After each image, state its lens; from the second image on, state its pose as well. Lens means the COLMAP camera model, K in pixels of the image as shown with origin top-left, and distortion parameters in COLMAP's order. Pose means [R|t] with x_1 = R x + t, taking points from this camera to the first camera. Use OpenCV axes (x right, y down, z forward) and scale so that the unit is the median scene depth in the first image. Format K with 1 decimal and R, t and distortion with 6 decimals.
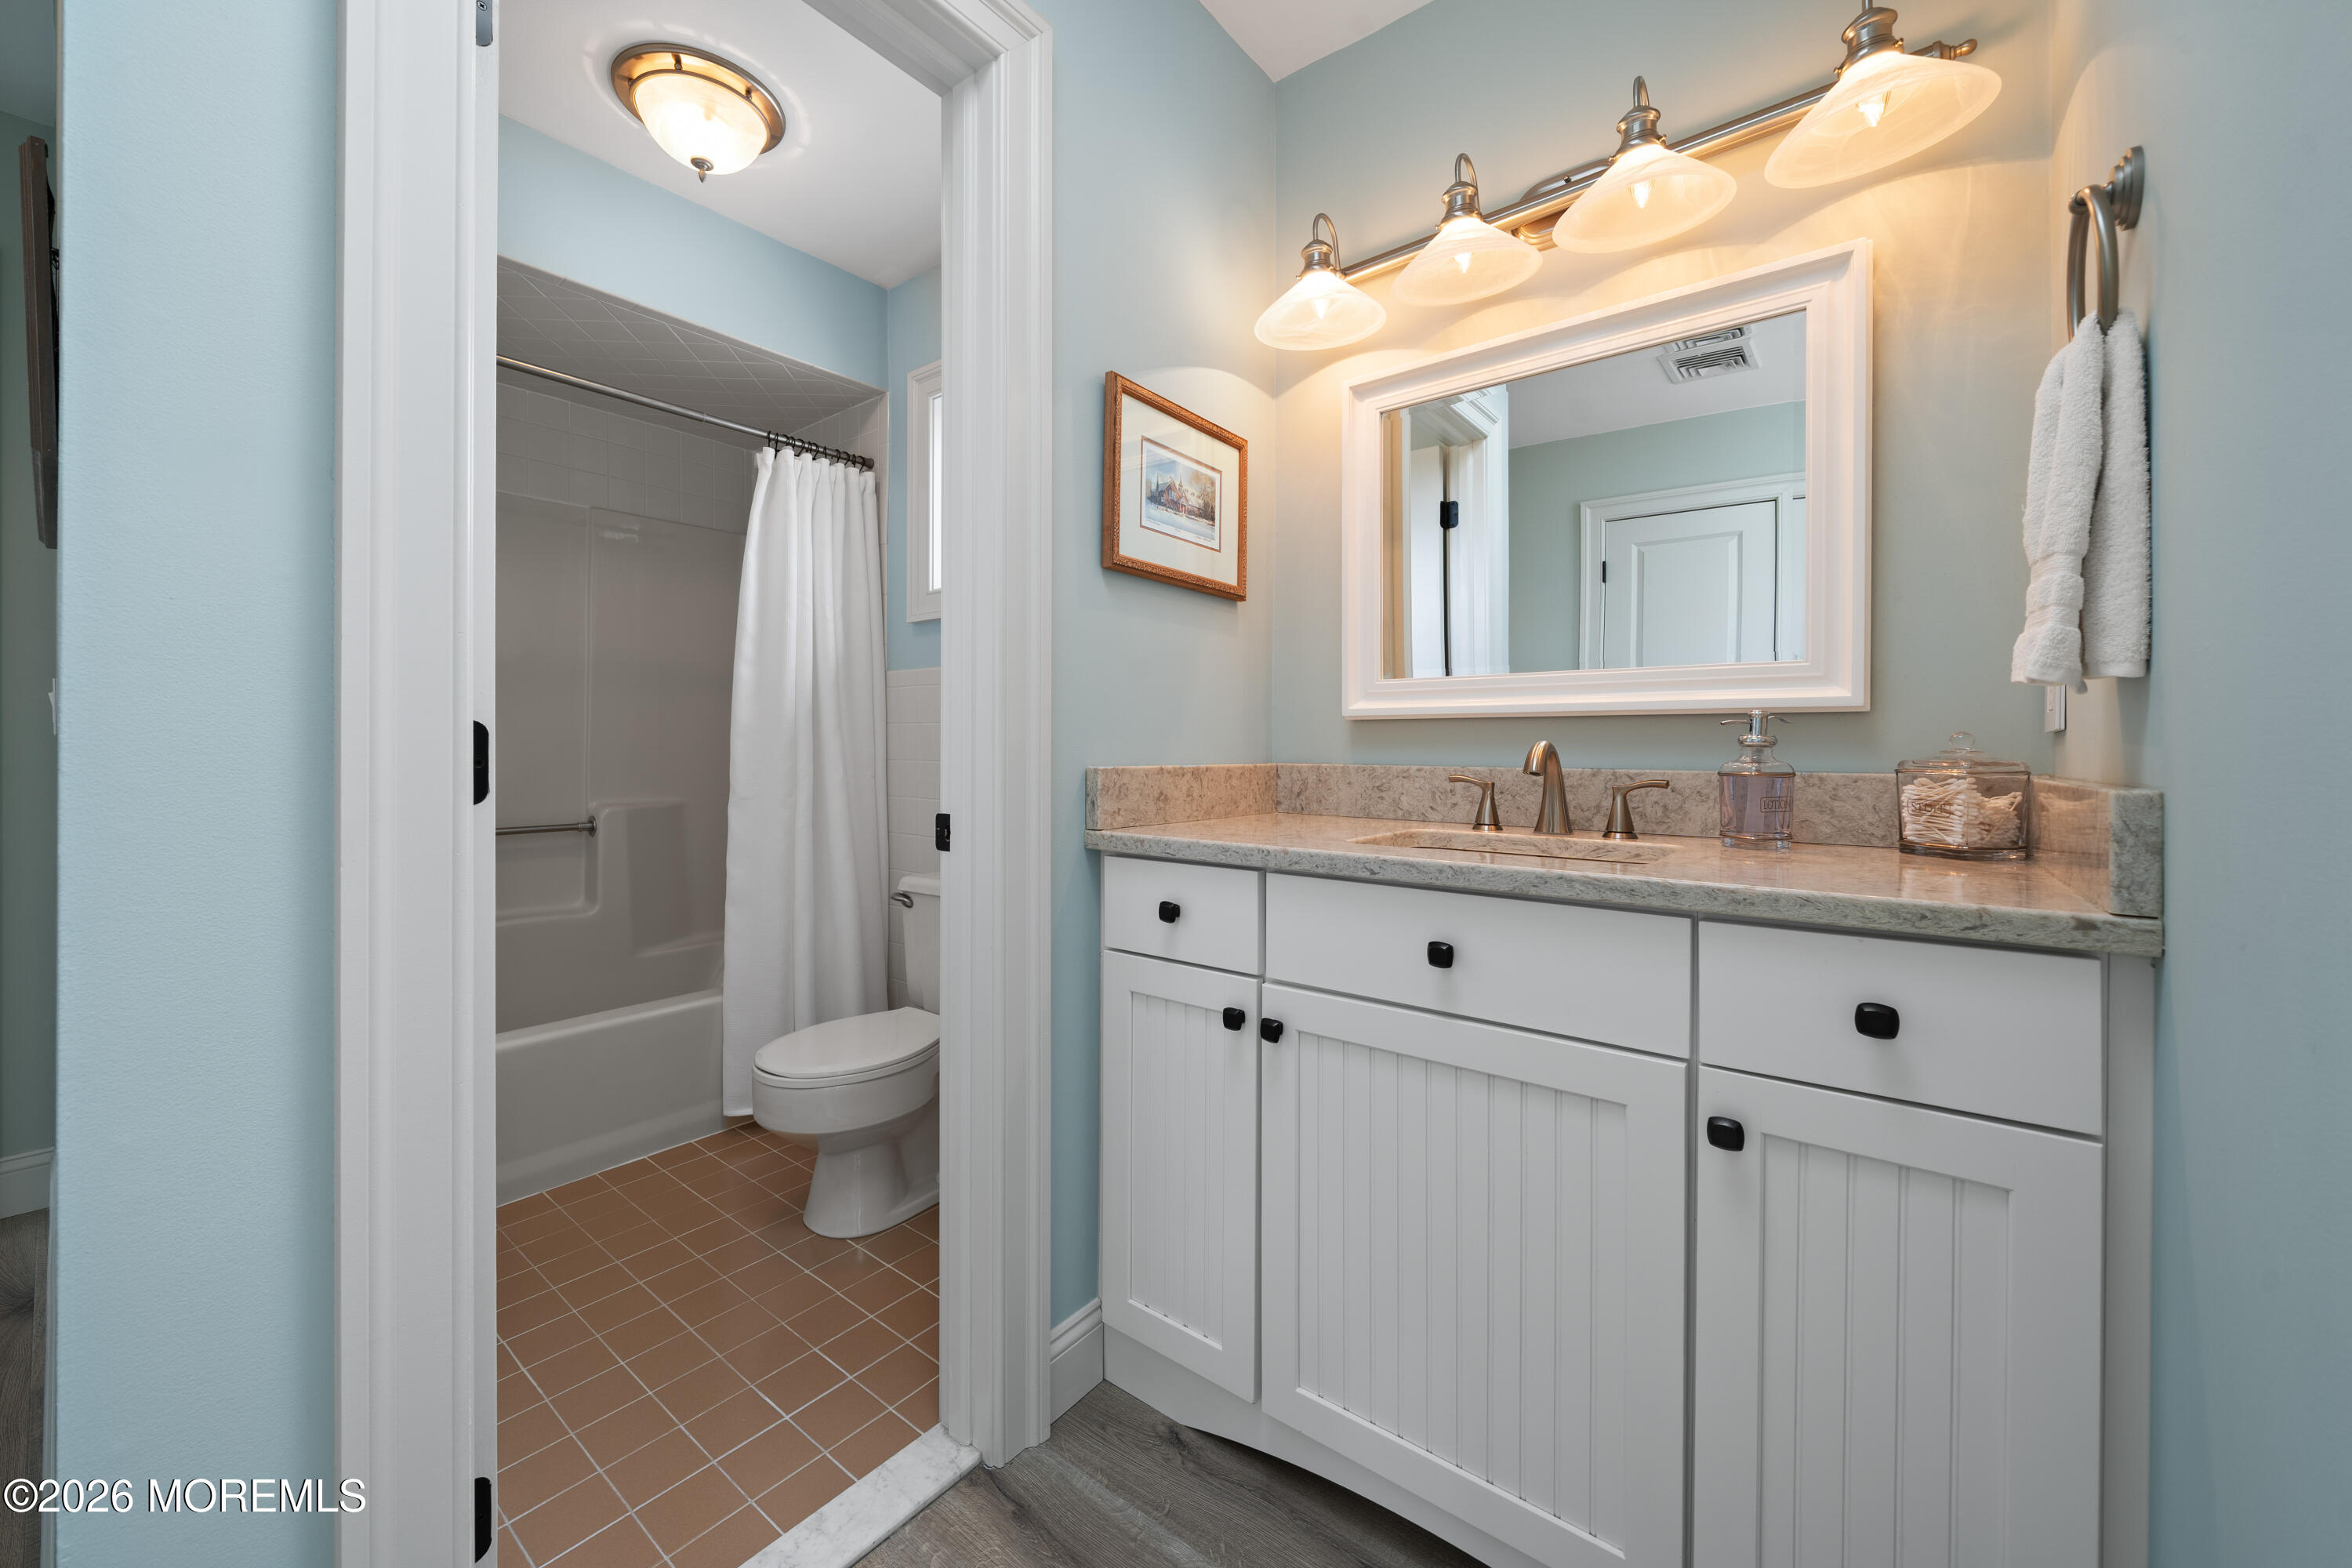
lens RADIAL K [[904.5, 0, 1177.2], [0, 904.5, 764.9], [0, 0, 1]] dist [-0.007254, 0.000927]
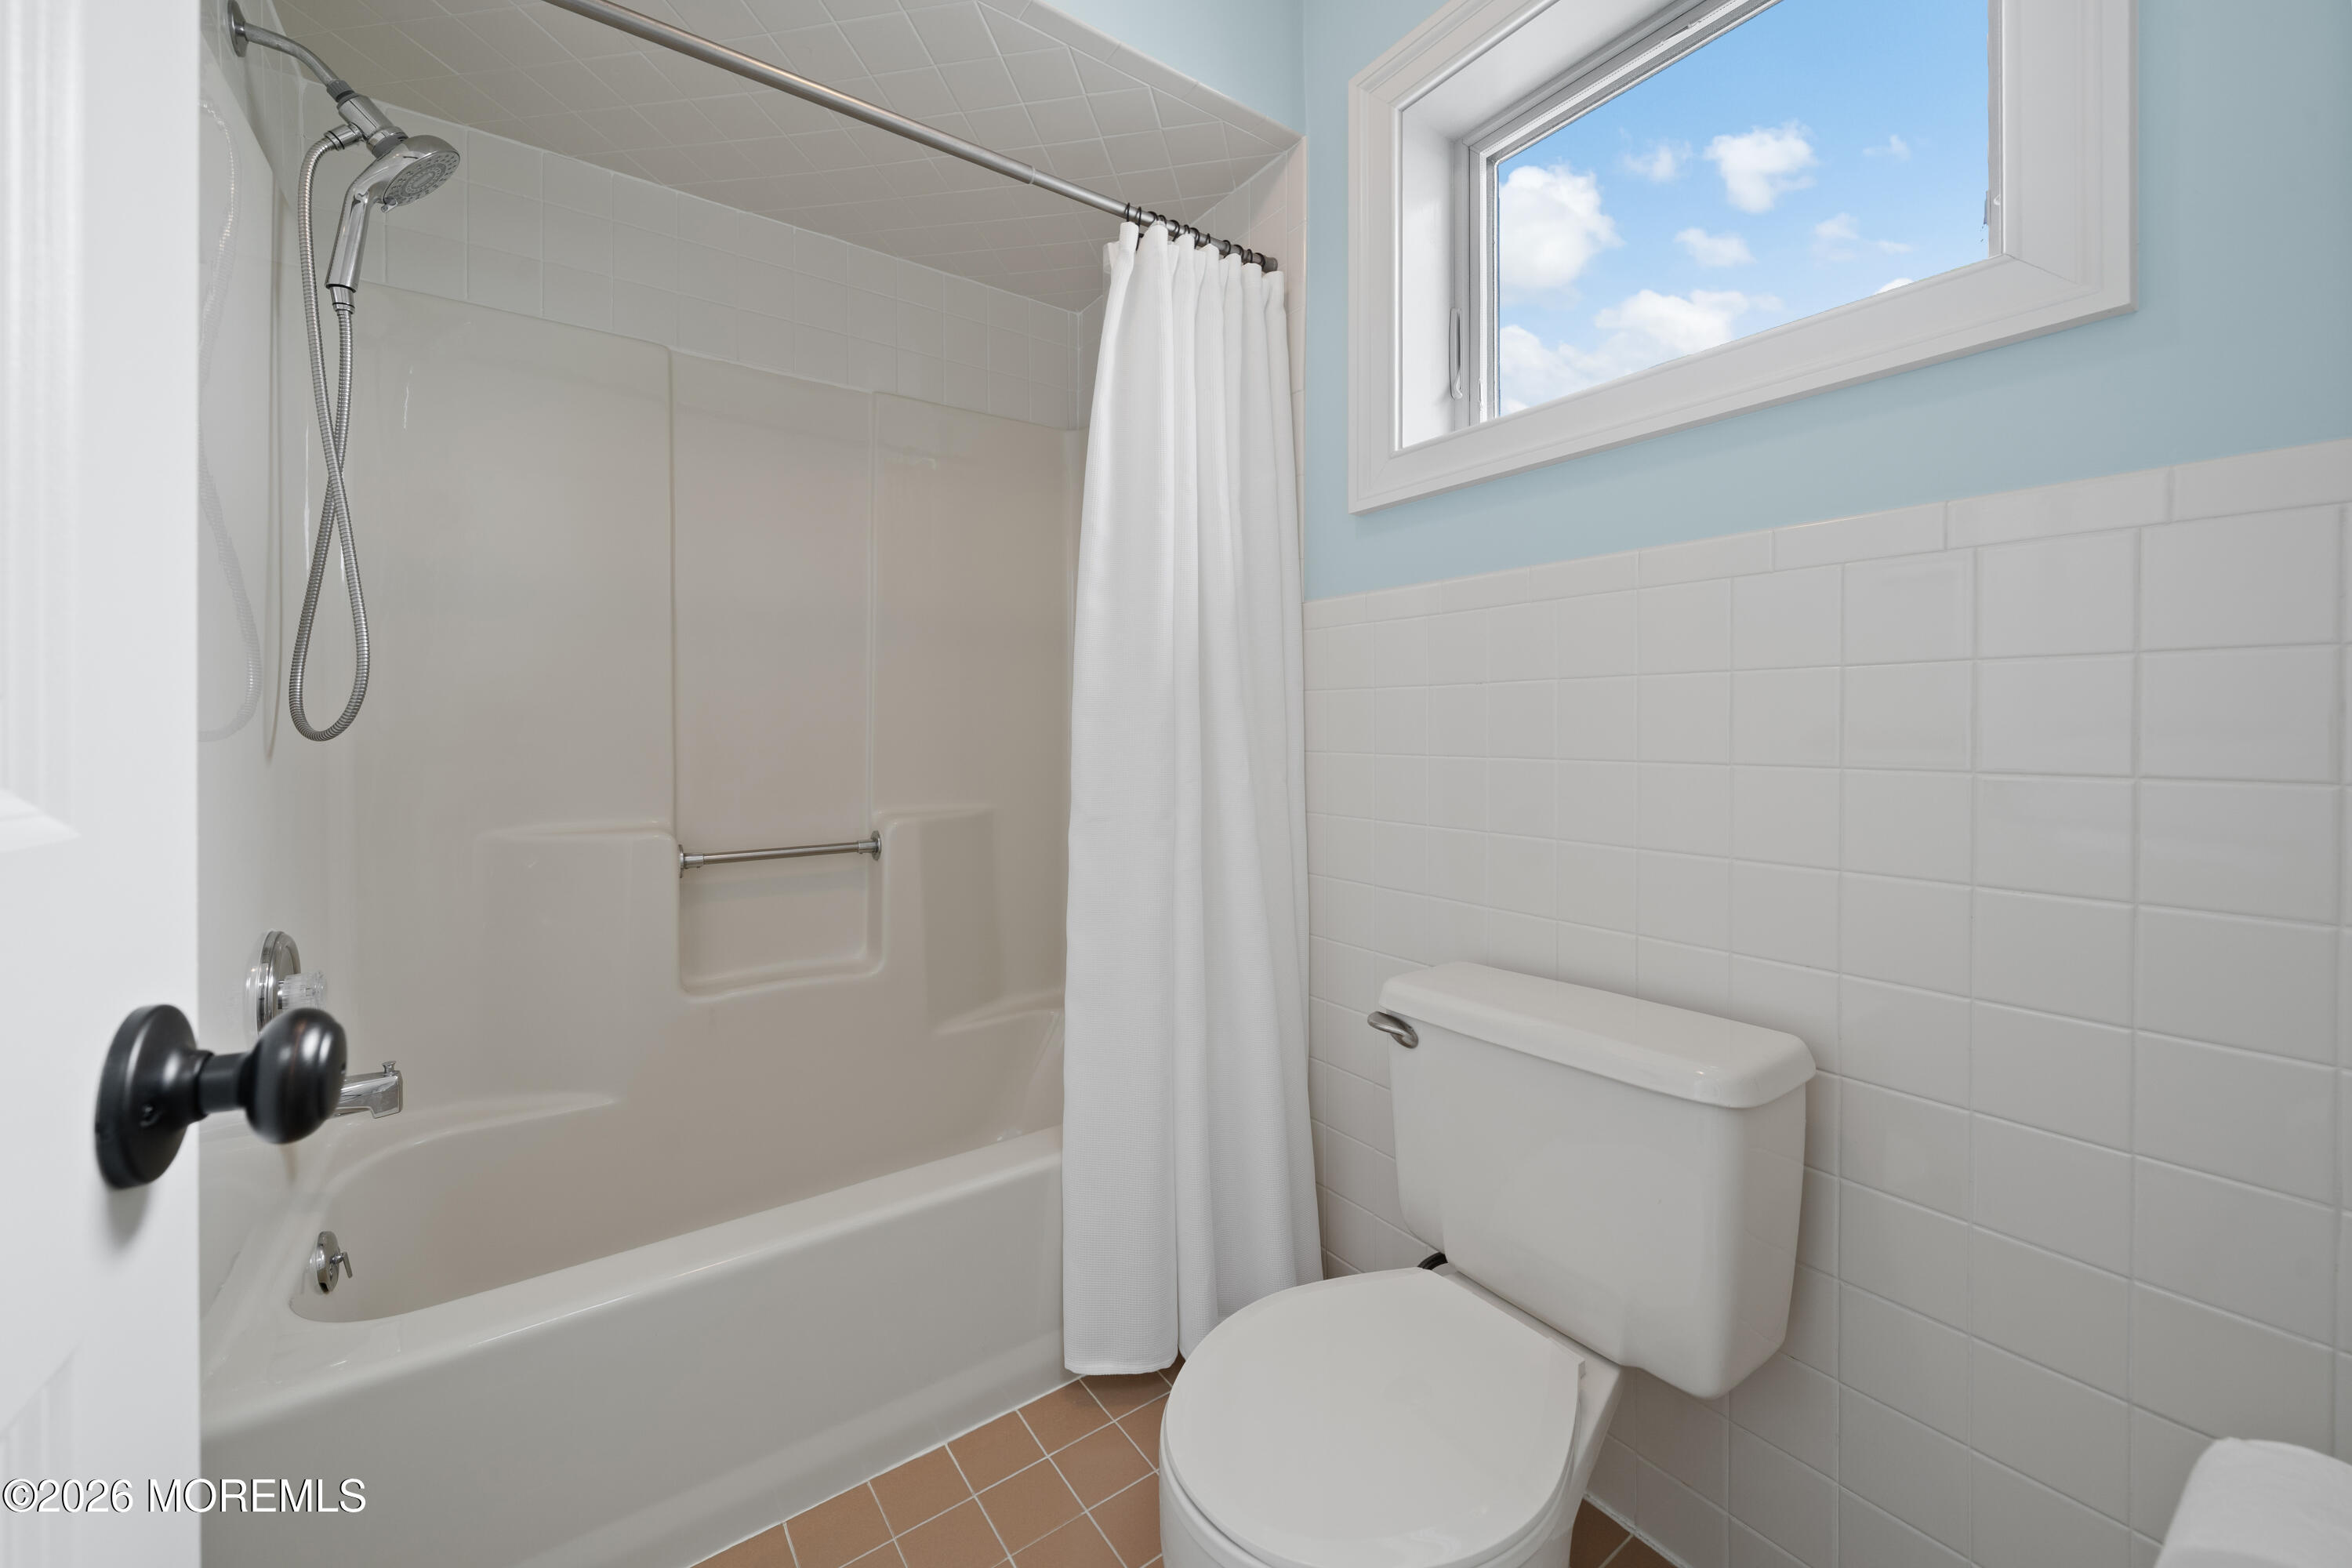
lens RADIAL K [[904.5, 0, 1170.7], [0, 904.5, 732.4], [0, 0, 1]] dist [-0.007254, 0.000927]
pose [[0.959114, -0.006293, -0.282950, -0.242761], [0.003806, 0.999949, -0.009340, -0.012824], [0.282995, 0.007881, 0.959089, 0.411774]]
